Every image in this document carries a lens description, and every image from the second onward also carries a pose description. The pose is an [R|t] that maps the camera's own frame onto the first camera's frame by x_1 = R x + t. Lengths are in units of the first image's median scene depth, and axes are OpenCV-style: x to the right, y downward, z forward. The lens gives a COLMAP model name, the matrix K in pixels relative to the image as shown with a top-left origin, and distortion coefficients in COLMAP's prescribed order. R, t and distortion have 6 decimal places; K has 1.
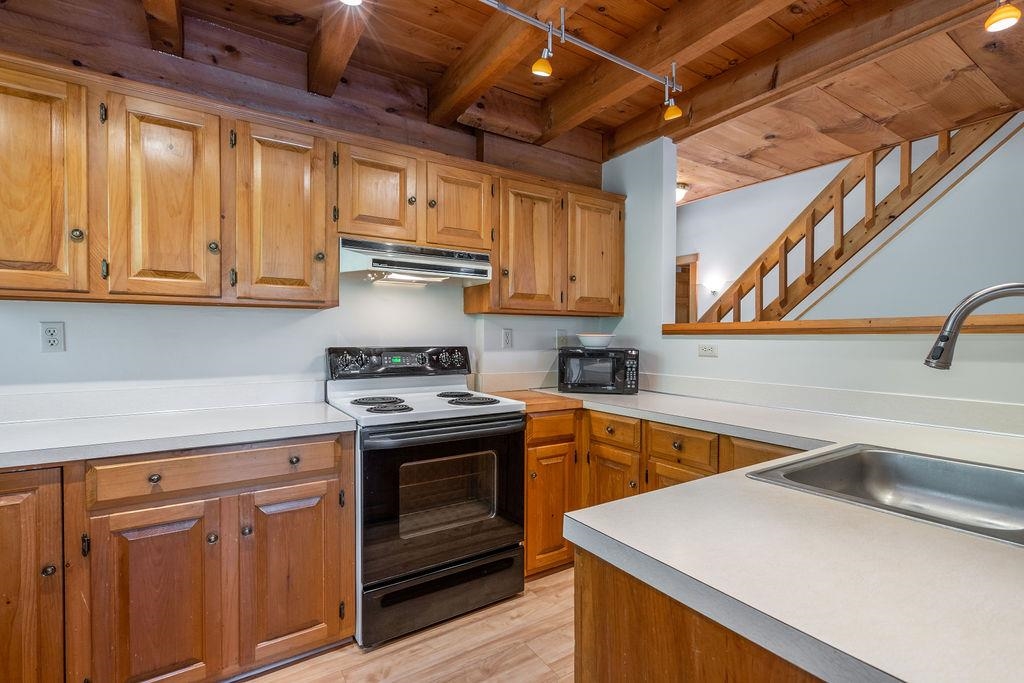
lens RADIAL K [[470.3, 0, 514.4], [0, 470.3, 342.2], [0, 0, 1]] dist [-0.003535, 0.000579]
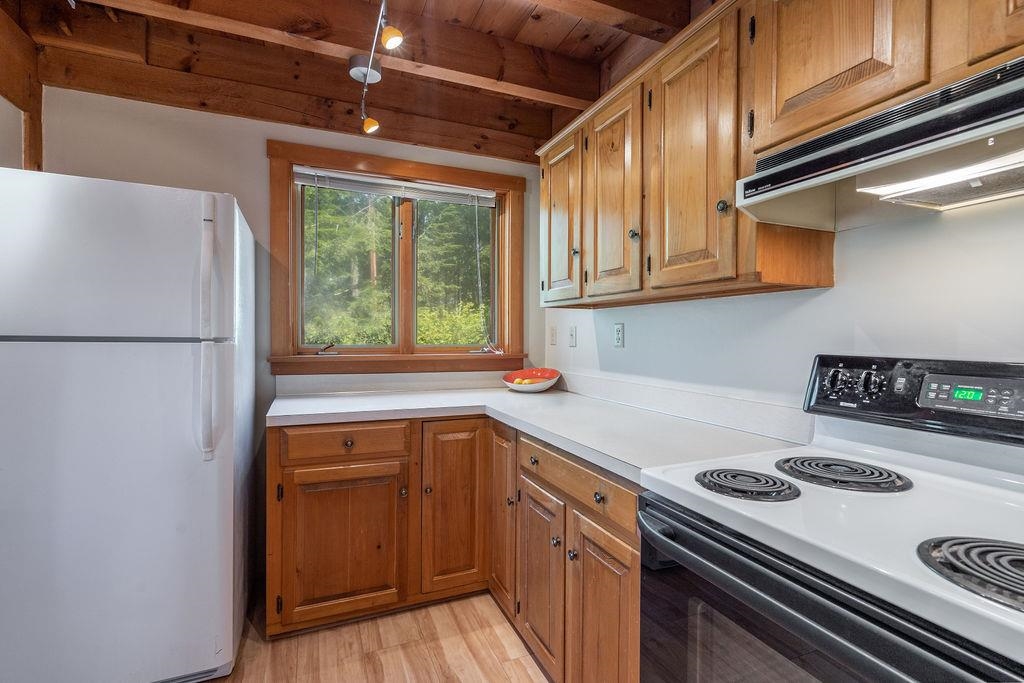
lens RADIAL K [[465.0, 0, 512.0], [0, 465.0, 341.5], [0, 0, 1]] dist [-0.000107, 0.000390]
pose [[-0.160897, 0.010652, -0.986914, 0.258475], [-0.015644, 0.999789, 0.013342, -0.007140], [0.986847, 0.017586, -0.160697, 0.870957]]
